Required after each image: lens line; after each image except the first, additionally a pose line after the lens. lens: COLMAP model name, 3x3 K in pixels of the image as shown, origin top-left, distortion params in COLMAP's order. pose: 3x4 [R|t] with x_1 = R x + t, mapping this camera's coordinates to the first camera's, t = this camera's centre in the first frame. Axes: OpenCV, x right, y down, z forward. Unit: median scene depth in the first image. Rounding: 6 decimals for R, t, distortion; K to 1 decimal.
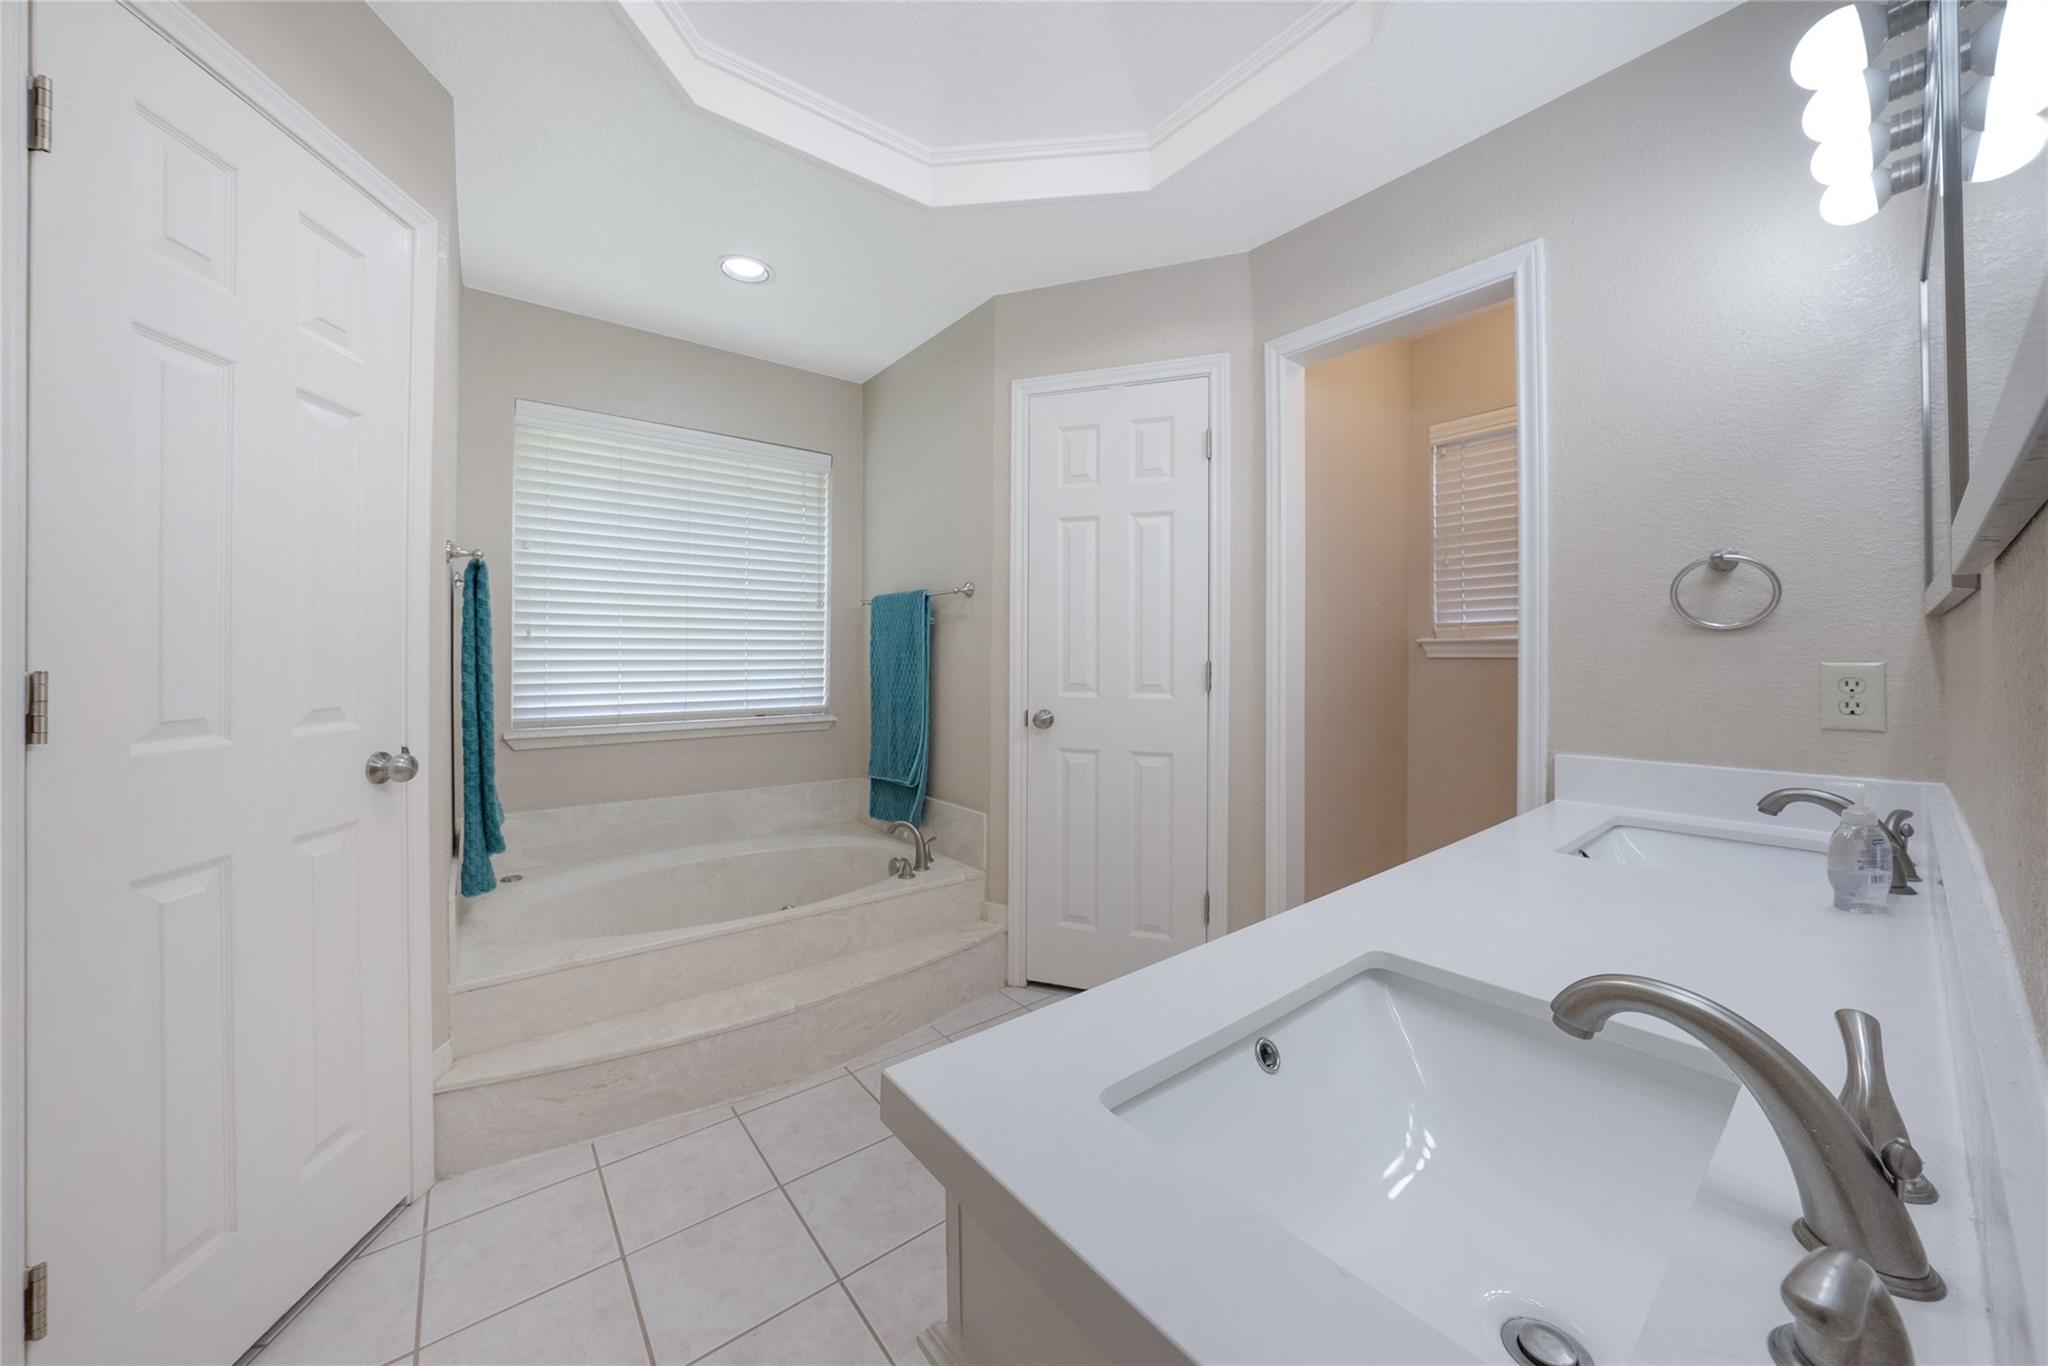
lens RADIAL K [[723.5, 0, 1028.5], [0, 723.5, 665.2], [0, 0, 1]] dist [-0.017963, 0.000543]
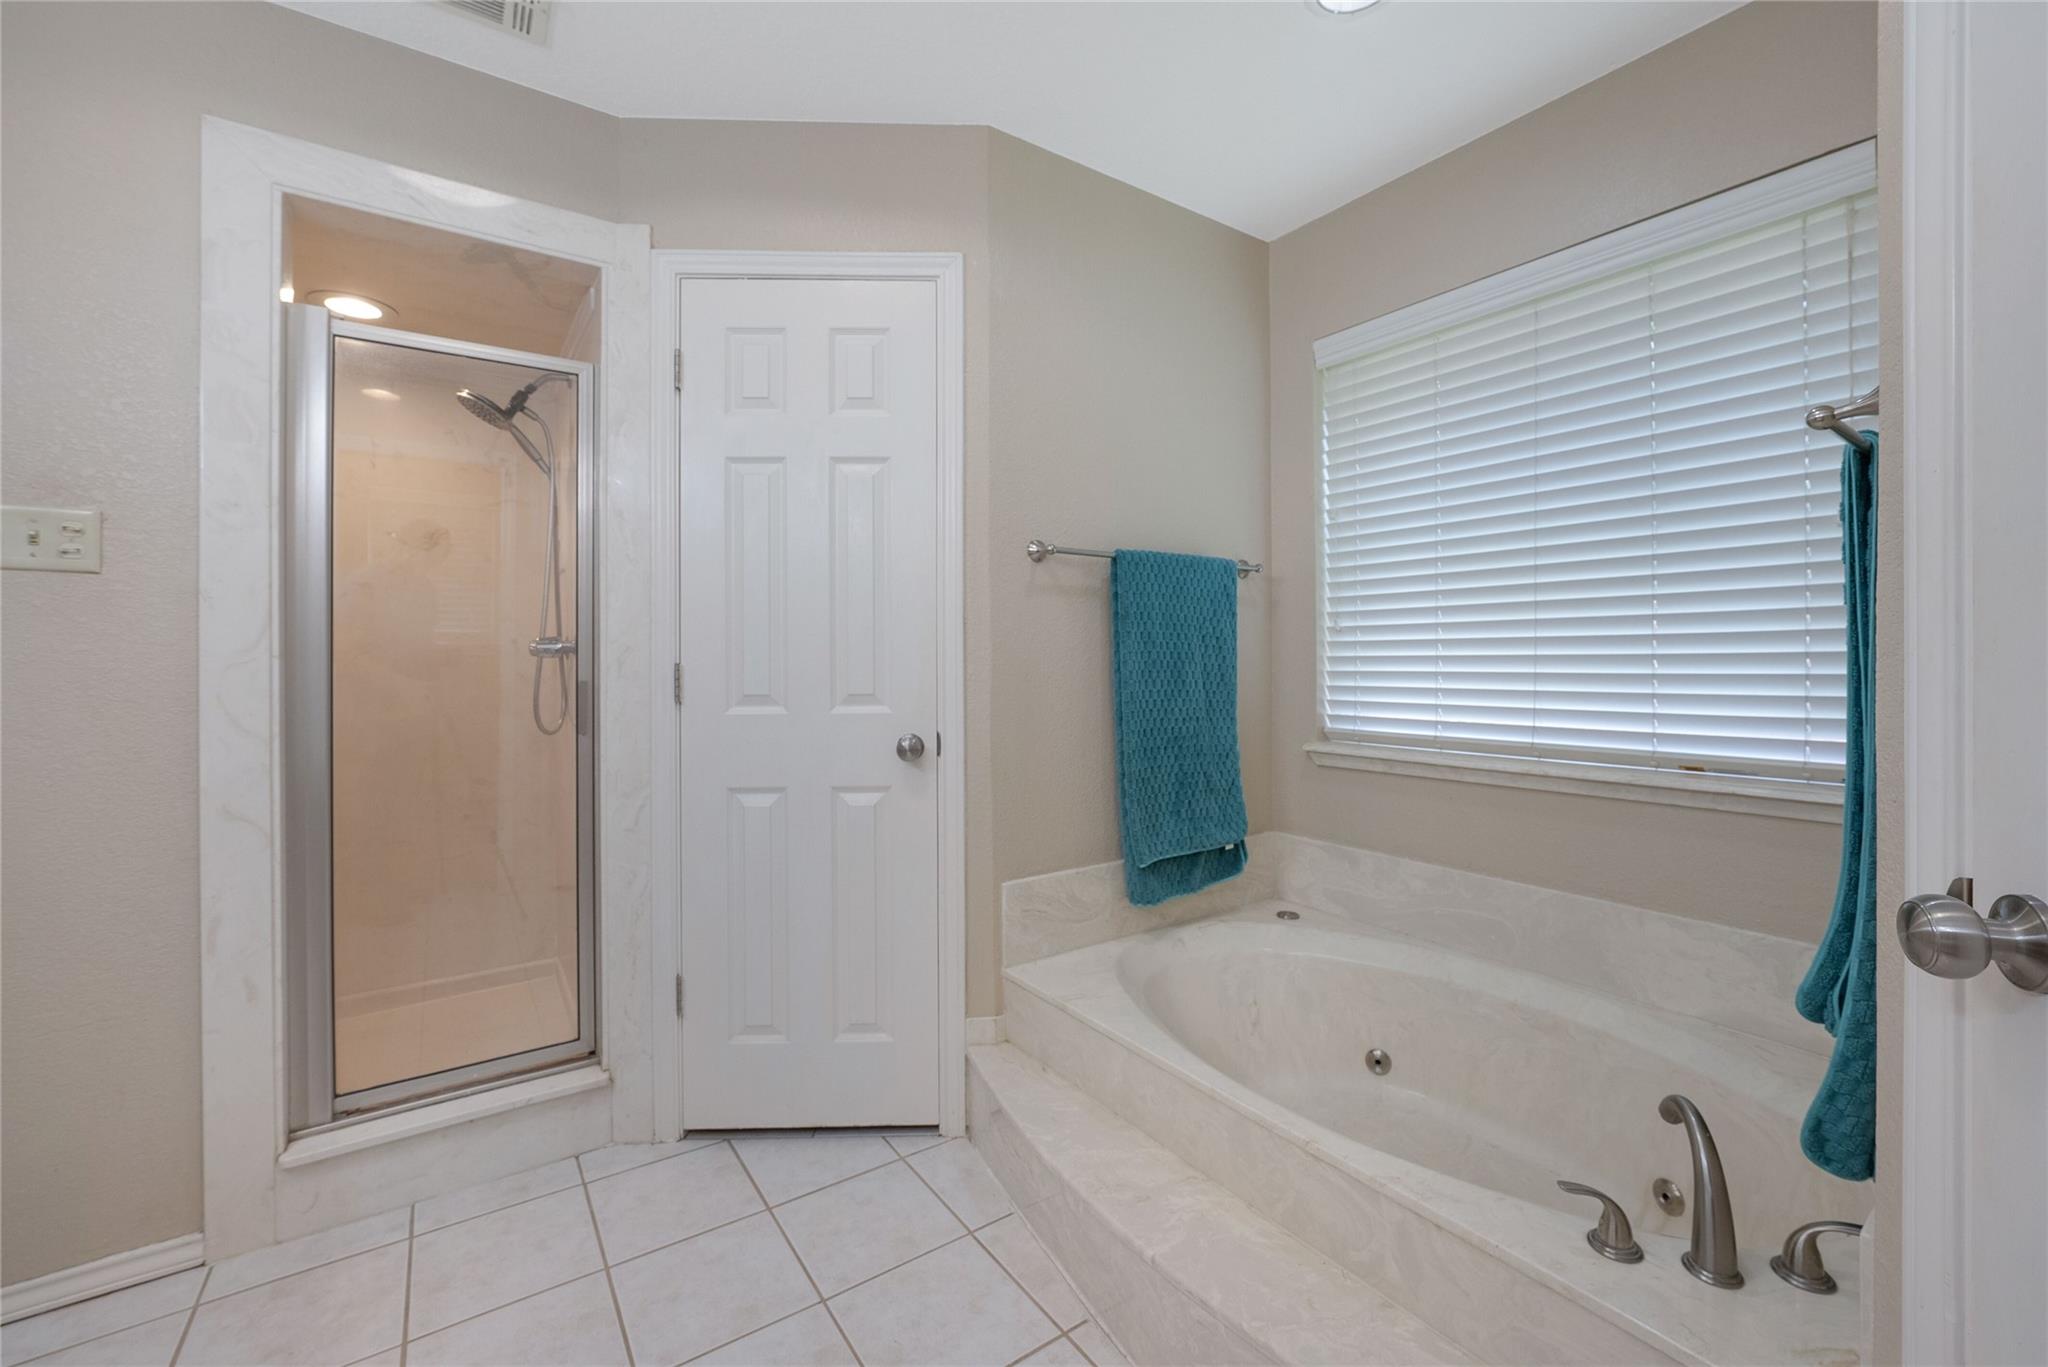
lens RADIAL K [[833.8, 0, 1025.4], [0, 833.8, 664.3], [0, 0, 1]] dist [-0.004151, 0.000838]
pose [[-0.064189, 0.009726, -0.997890, 0.276637], [-0.004948, 0.999937, 0.010064, -0.005524], [0.997926, 0.005584, -0.064137, 0.755778]]
